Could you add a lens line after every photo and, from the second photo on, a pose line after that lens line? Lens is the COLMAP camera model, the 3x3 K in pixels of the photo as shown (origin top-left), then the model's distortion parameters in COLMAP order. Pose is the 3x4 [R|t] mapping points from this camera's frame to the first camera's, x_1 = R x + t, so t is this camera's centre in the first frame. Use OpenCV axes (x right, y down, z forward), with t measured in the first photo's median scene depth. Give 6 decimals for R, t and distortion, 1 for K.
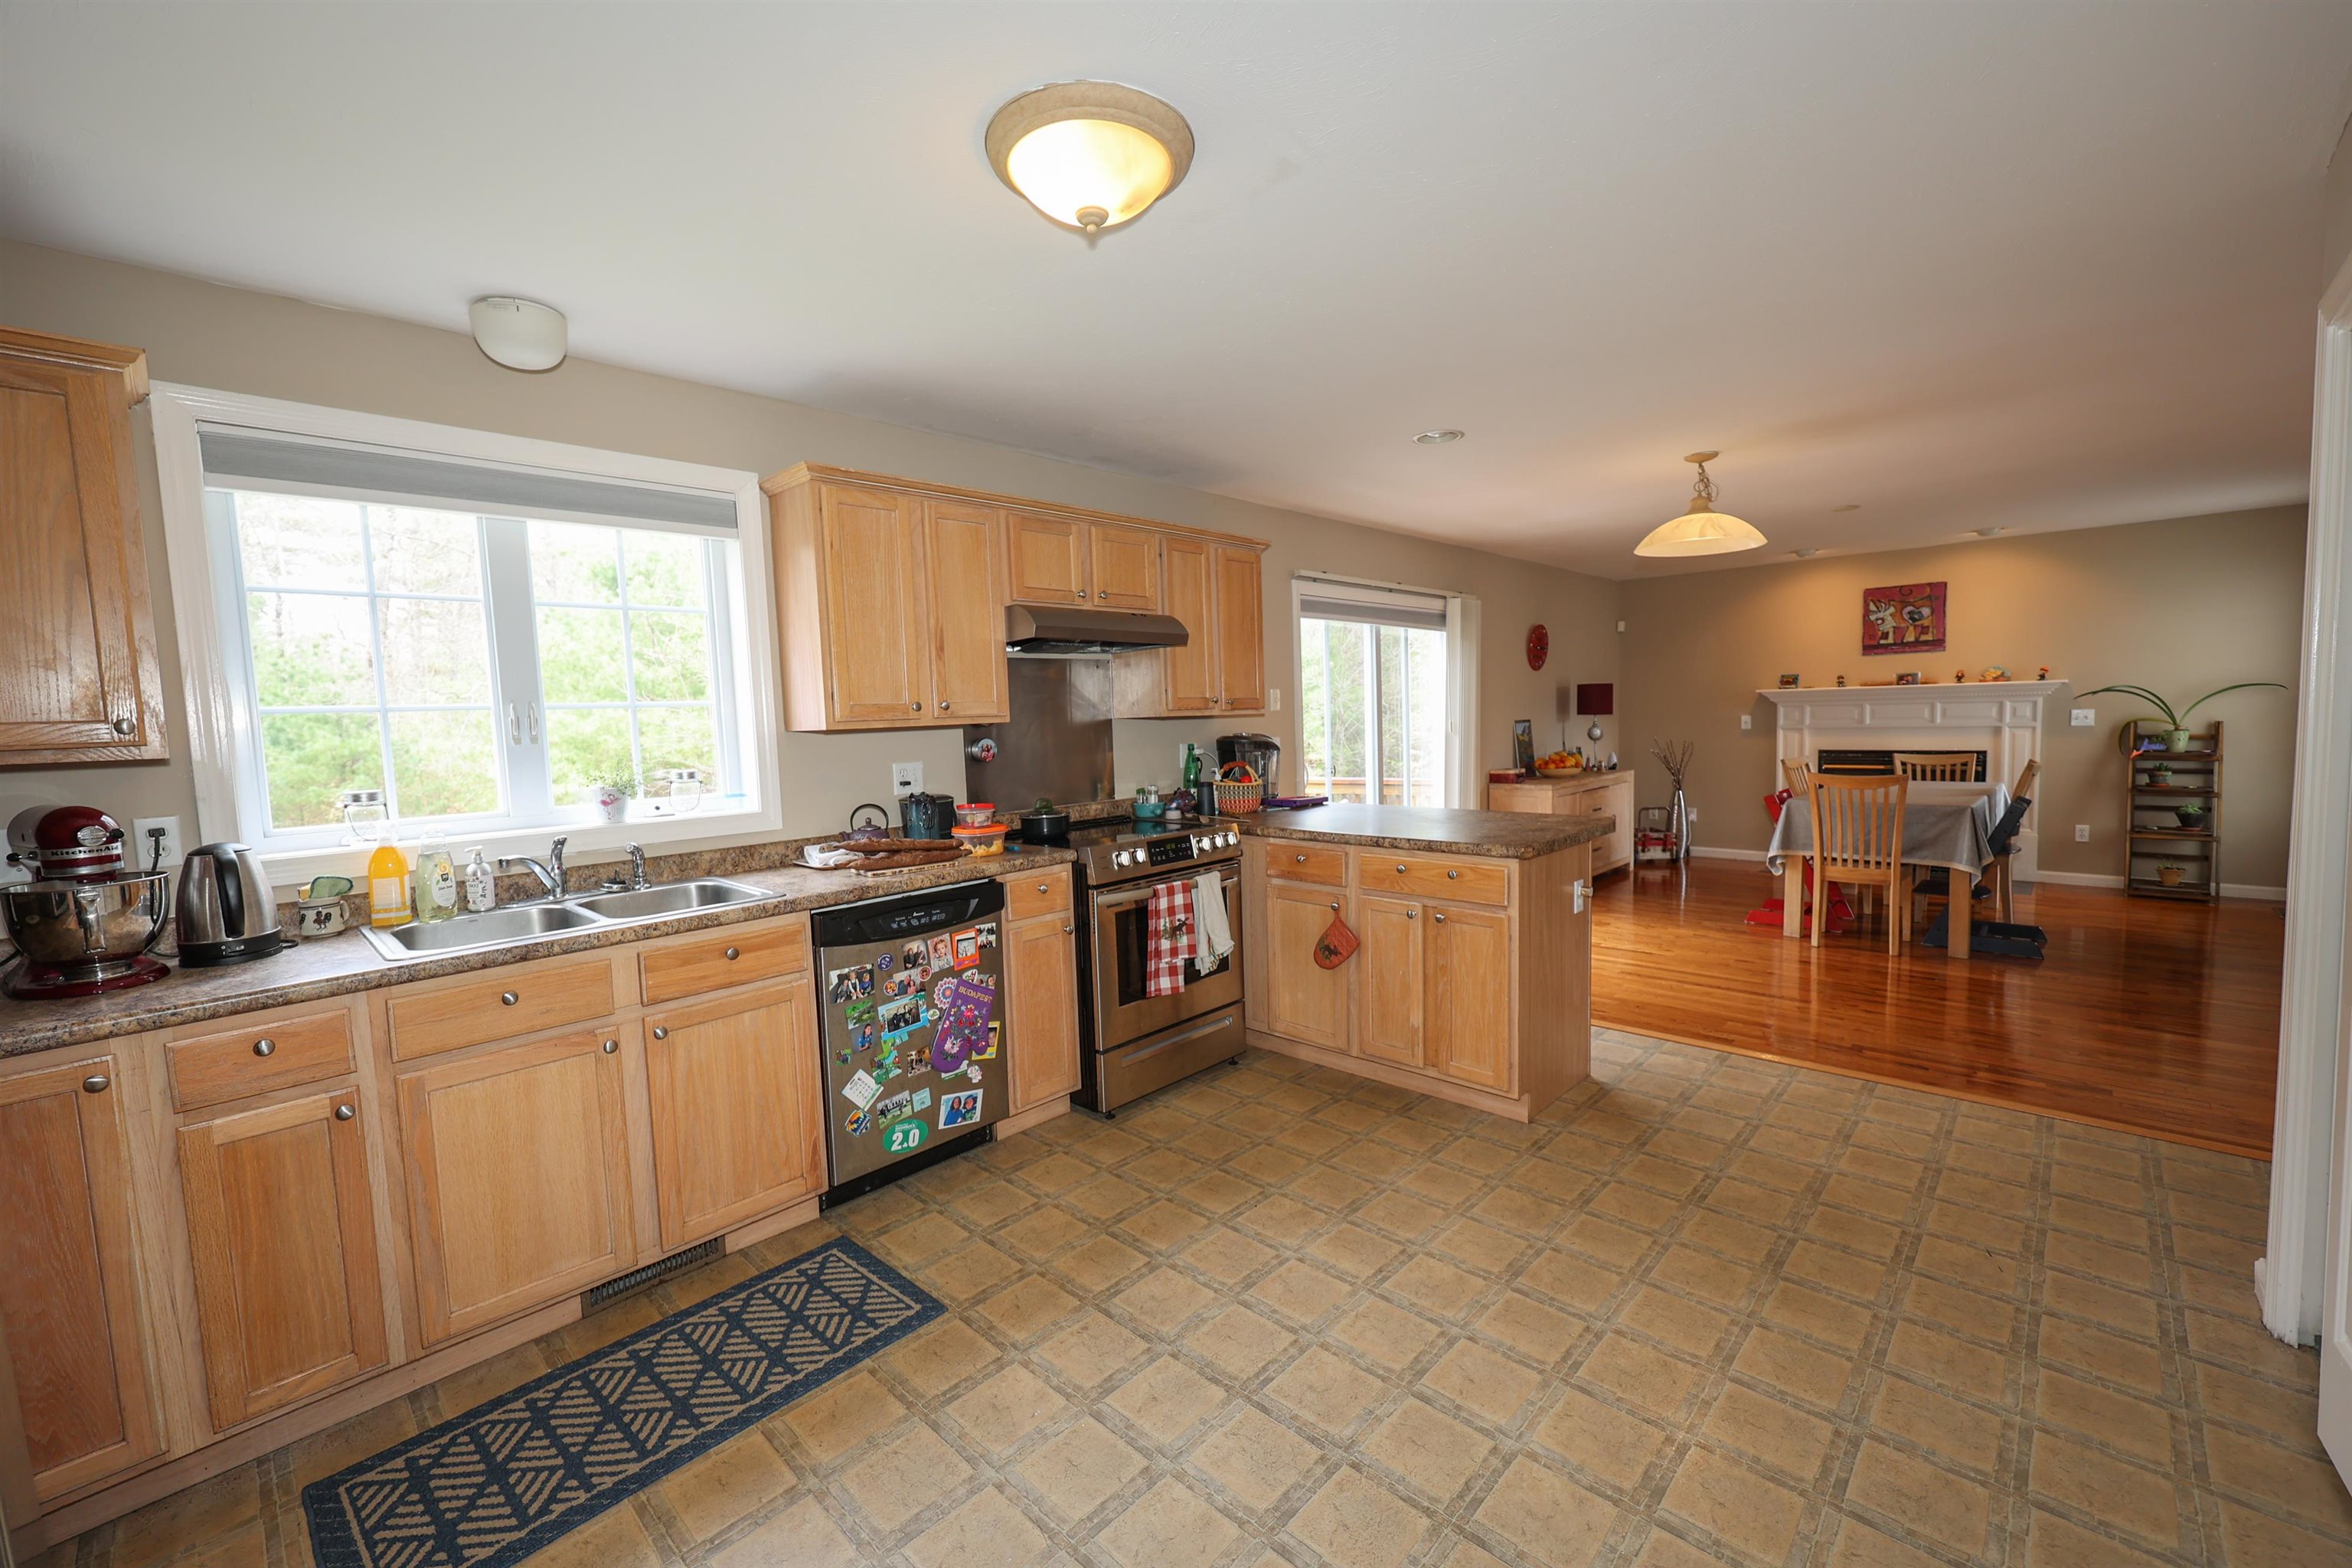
lens RADIAL K [[958.7, 0, 1172.2], [0, 958.7, 789.5], [0, 0, 1]] dist [-0.009202, 0.000532]
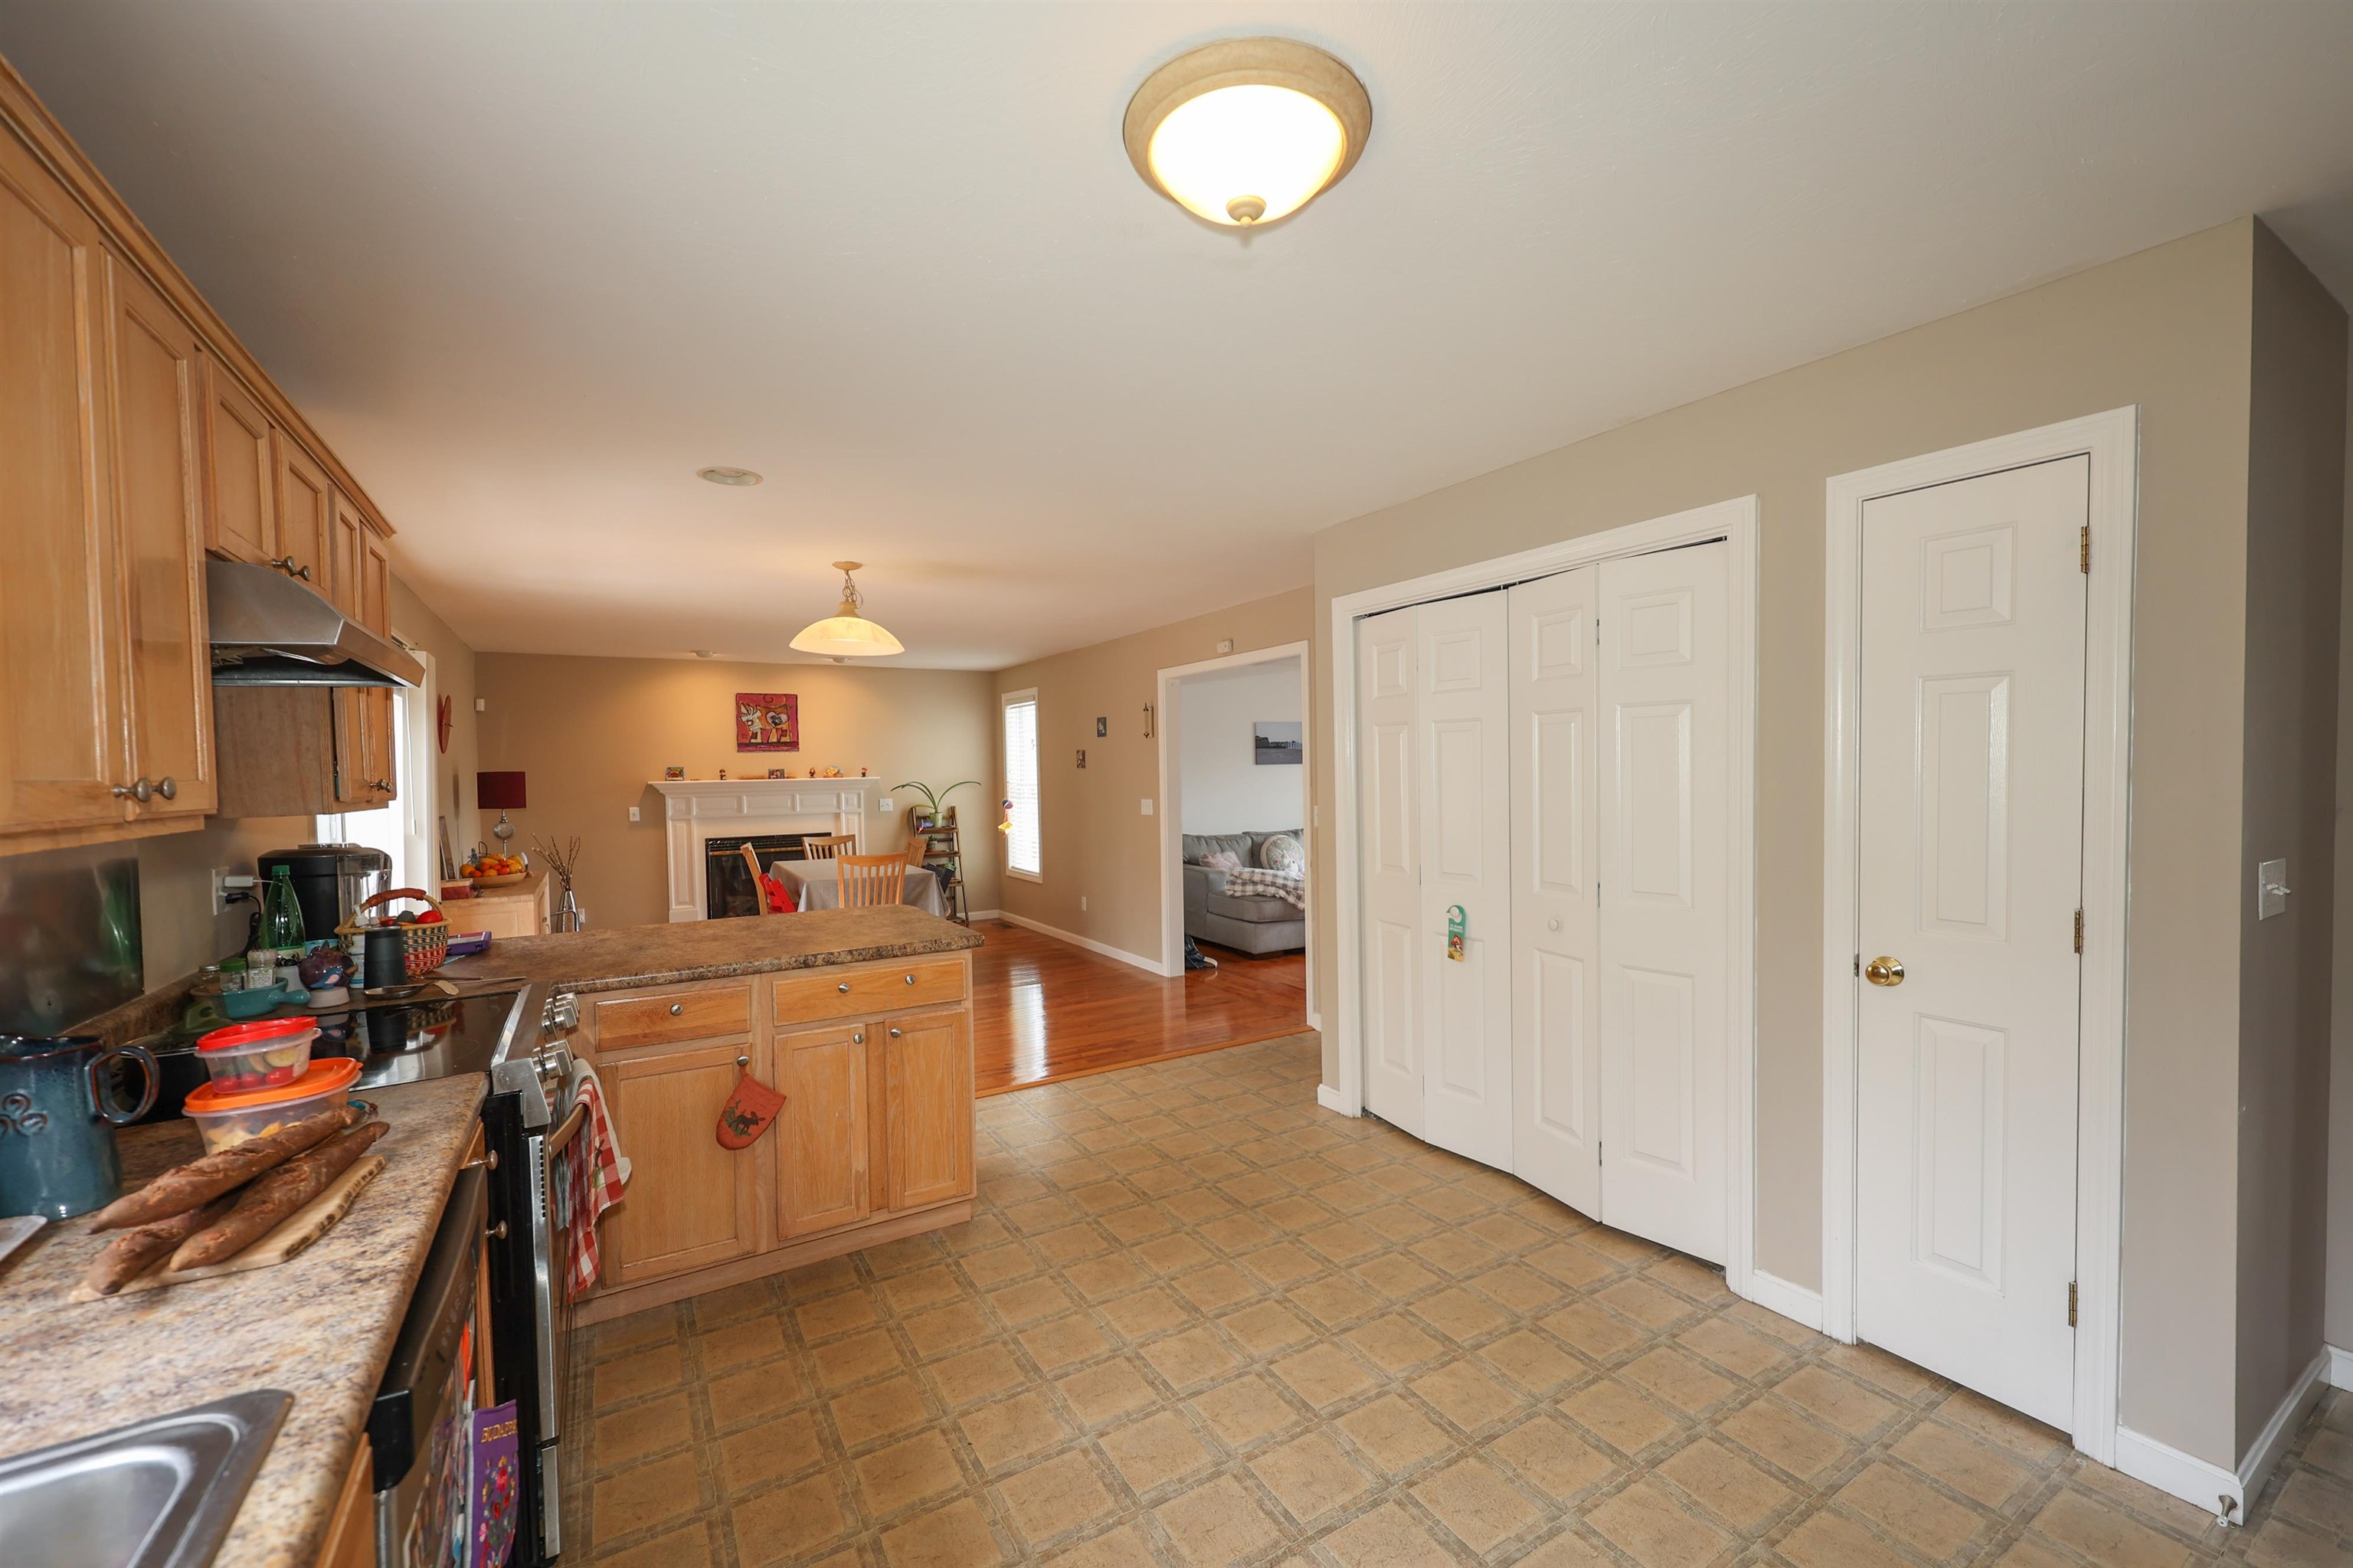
lens RADIAL K [[959.2, 0, 1179.1], [0, 959.2, 793.6], [0, 0, 1]] dist [-0.009202, 0.000532]
pose [[0.237966, 0.002308, 0.971271, -0.273843], [0.088978, 0.995740, -0.024166, -0.021449], [-0.967189, 0.092172, 0.236747, 0.272044]]
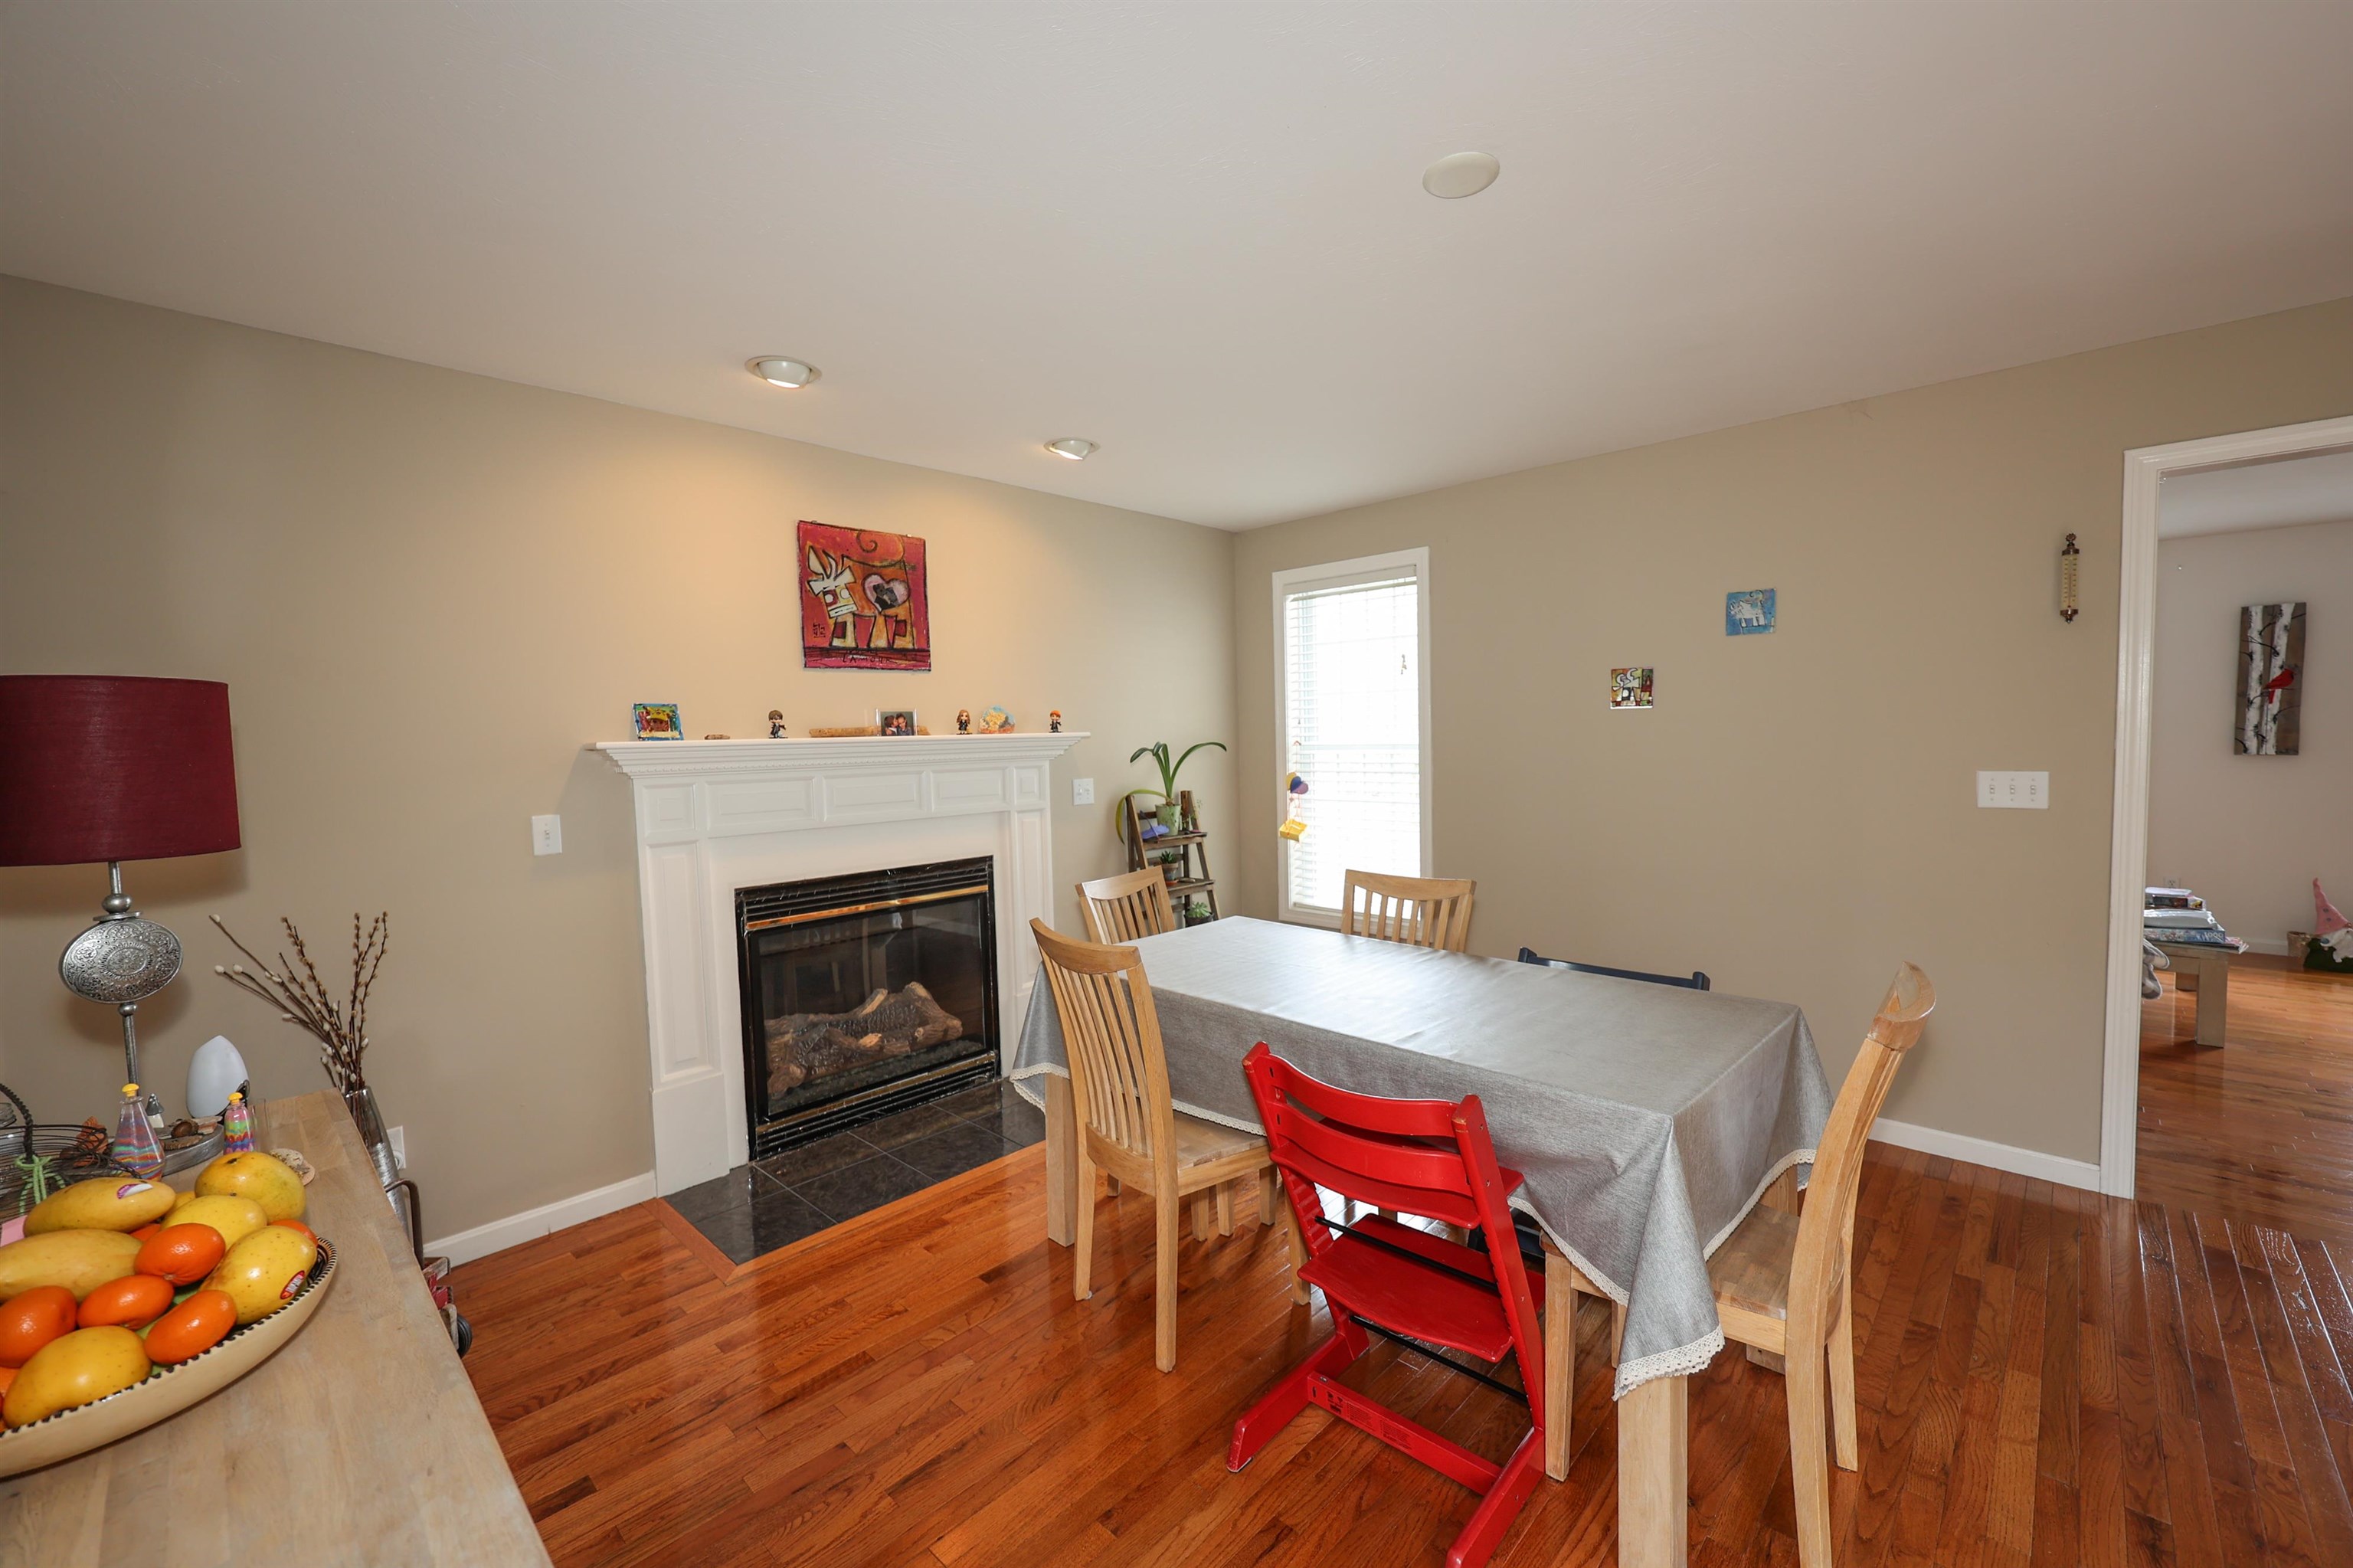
lens RADIAL K [[959.2, 0, 1184.4], [0, 959.2, 786.7], [0, 0, 1]] dist [-0.009202, 0.000532]
pose [[-0.022081, -0.026079, 0.999416, 0.304651], [0.103329, 0.994247, 0.028227, -0.090306], [-0.994402, 0.103892, -0.019260, 0.949901]]
